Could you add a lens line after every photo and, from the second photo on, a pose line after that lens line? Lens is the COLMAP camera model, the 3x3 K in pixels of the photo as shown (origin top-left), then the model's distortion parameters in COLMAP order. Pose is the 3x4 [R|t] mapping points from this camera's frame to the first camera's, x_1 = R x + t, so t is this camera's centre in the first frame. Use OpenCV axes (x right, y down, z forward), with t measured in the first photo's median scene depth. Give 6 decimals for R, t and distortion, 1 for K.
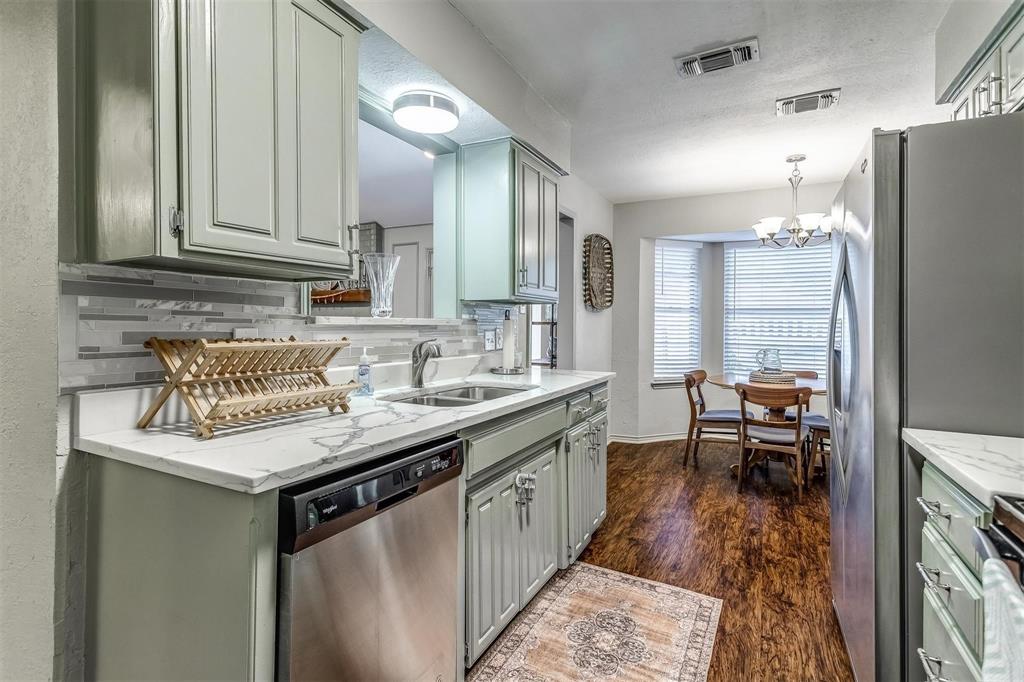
lens RADIAL K [[494.7, 0, 510.6], [0, 494.7, 321.6], [0, 0, 1]] dist [-0.001290, 0.001718]
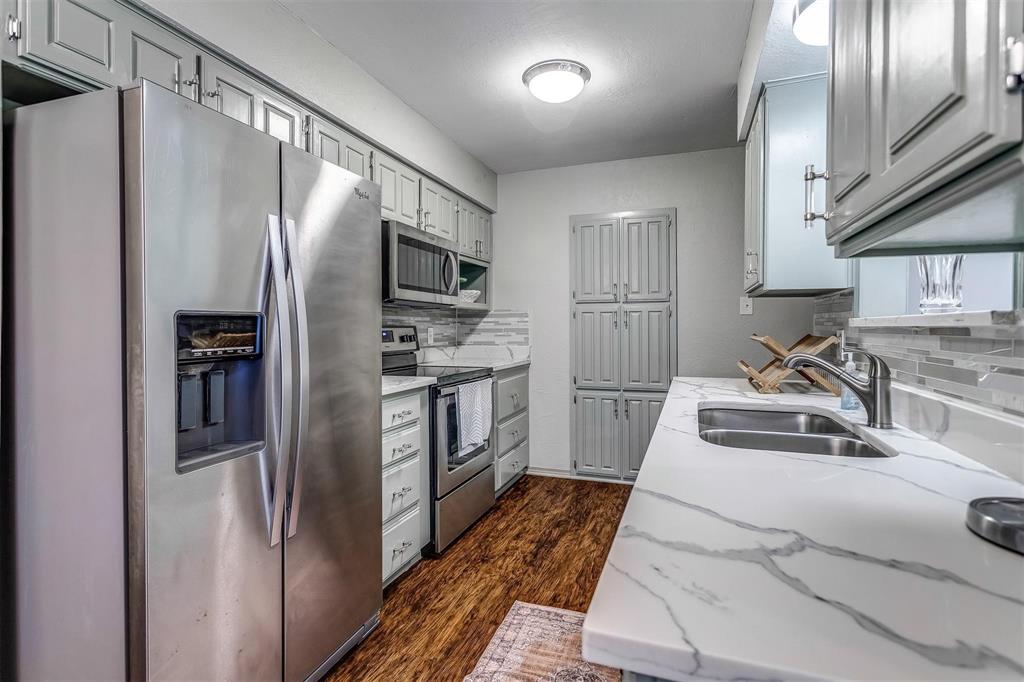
lens RADIAL K [[494.7, 0, 517.1], [0, 494.7, 332.8], [0, 0, 1]] dist [-0.001290, 0.001718]
pose [[-0.989535, -0.009315, -0.143995, 0.278224], [-0.010354, 0.999925, 0.006469, 0.012793], [0.143924, 0.007893, -0.989557, 1.240907]]
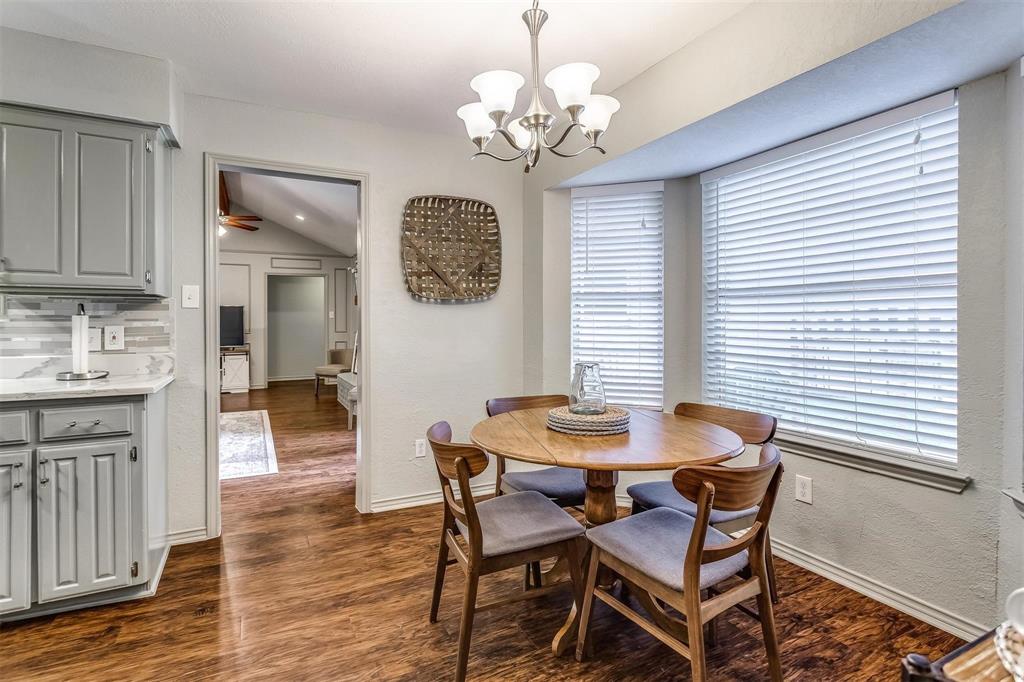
lens RADIAL K [[494.7, 0, 495.3], [0, 494.7, 324.6], [0, 0, 1]] dist [-0.001290, 0.001718]
pose [[0.804664, -0.008978, -0.593663, 1.113558], [0.009513, 0.999952, -0.002228, 0.022255], [0.593655, -0.003855, 0.804711, 0.780409]]
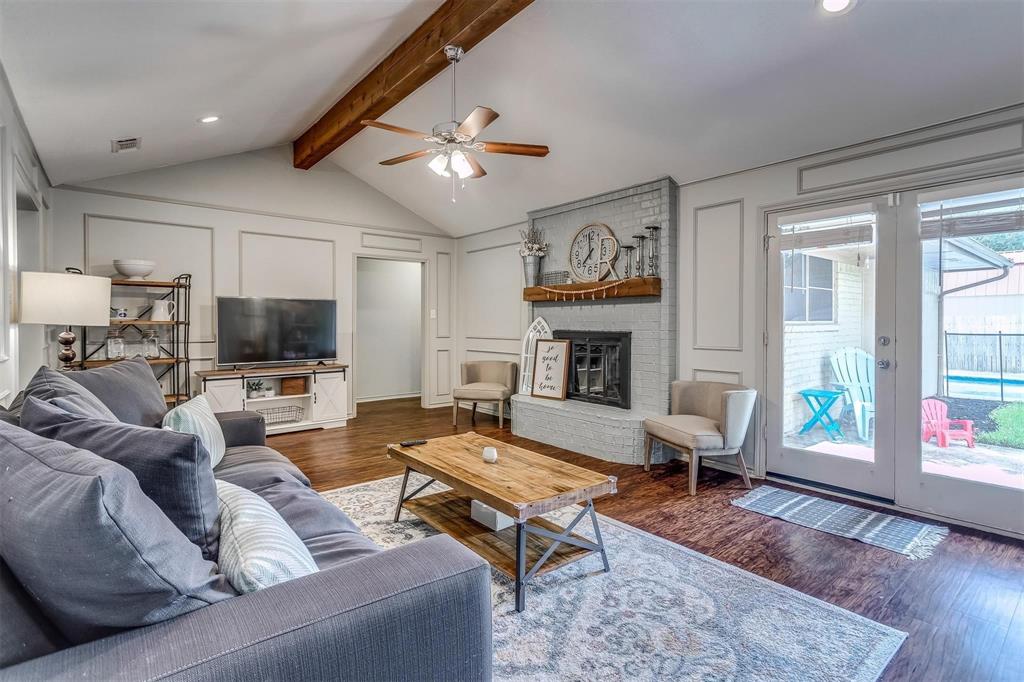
lens RADIAL K [[494.7, 0, 506.8], [0, 494.7, 325.0], [0, 0, 1]] dist [-0.001290, 0.001718]
pose [[0.916464, -0.010897, -0.399968, -0.494925], [0.010624, 0.999939, -0.002901, 0.003085], [0.399975, -0.001590, 0.916524, 0.694254]]
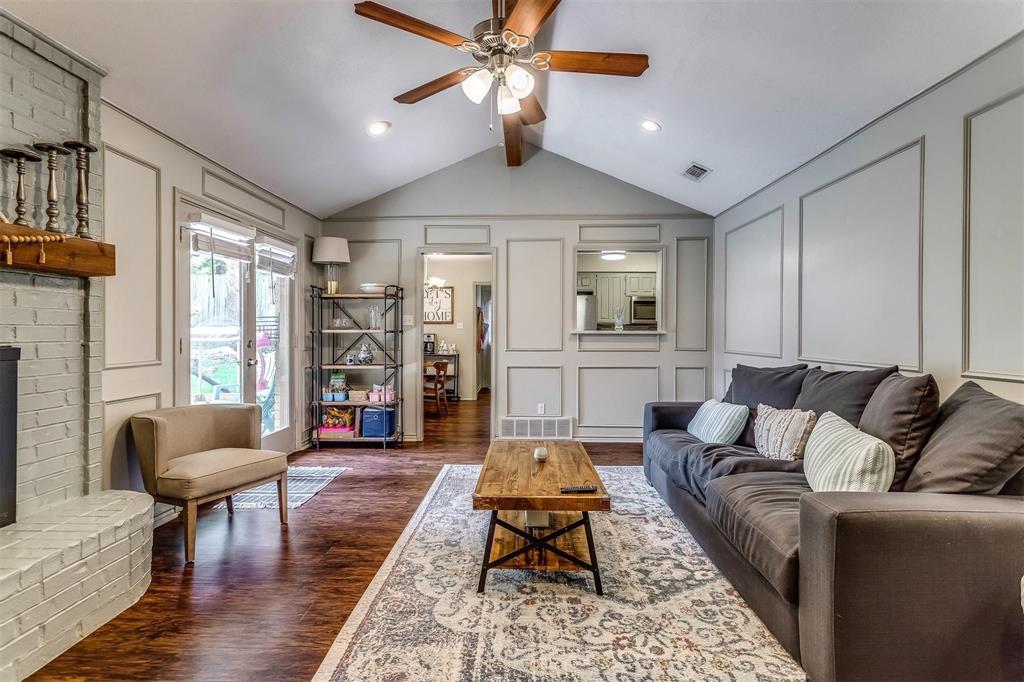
lens RADIAL K [[494.7, 0, 519.3], [0, 494.7, 337.1], [0, 0, 1]] dist [-0.001290, 0.001718]
pose [[-0.448881, -0.018112, 0.893408, -1.814012], [-0.008706, 0.999836, 0.015896, -0.004653], [-0.893549, -0.000643, -0.448965, 2.075176]]
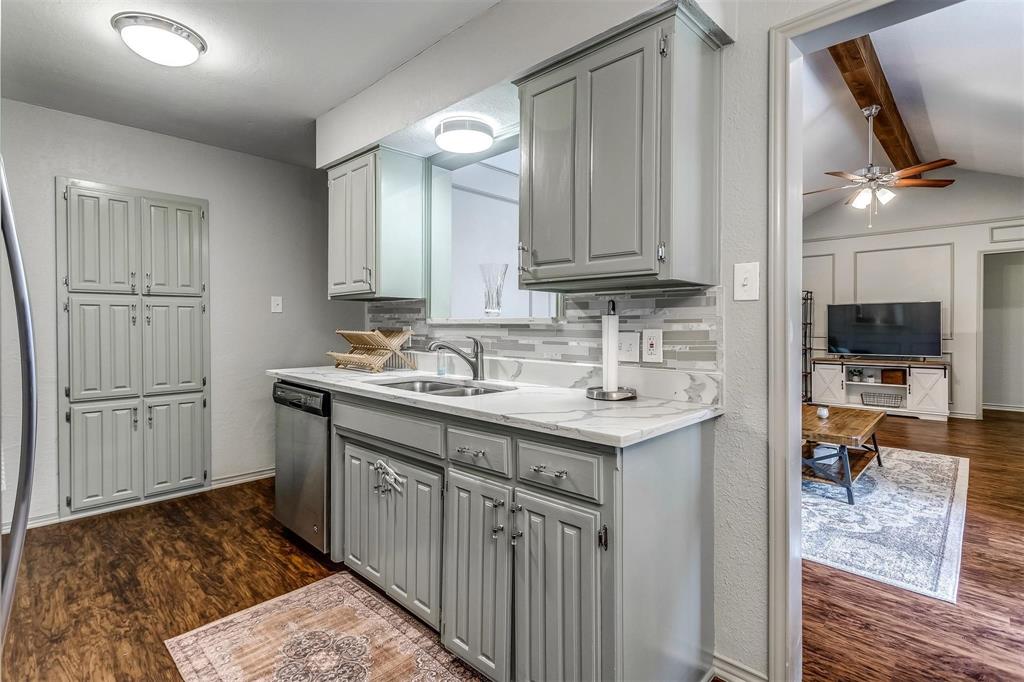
lens RADIAL K [[494.7, 0, 514.0], [0, 494.7, 328.6], [0, 0, 1]] dist [-0.001290, 0.001718]
pose [[-0.278316, -0.003452, -0.960483, 0.685587], [-0.002177, 0.999993, -0.002963, 0.017023], [0.960487, 0.001267, -0.278321, 1.112790]]
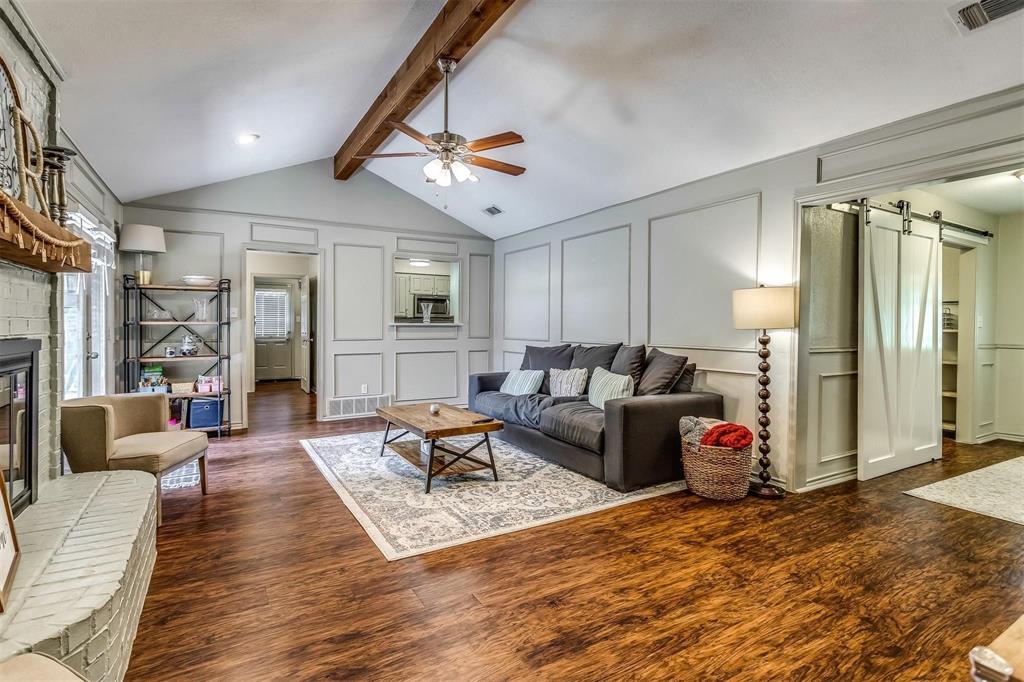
lens RADIAL K [[494.7, 0, 509.7], [0, 494.7, 333.3], [0, 0, 1]] dist [-0.001290, 0.001718]
pose [[-0.849605, -0.020737, 0.527012, -1.898029], [-0.012134, 0.999731, 0.019777, -0.005247], [-0.527281, 0.010408, -0.849627, 2.727115]]
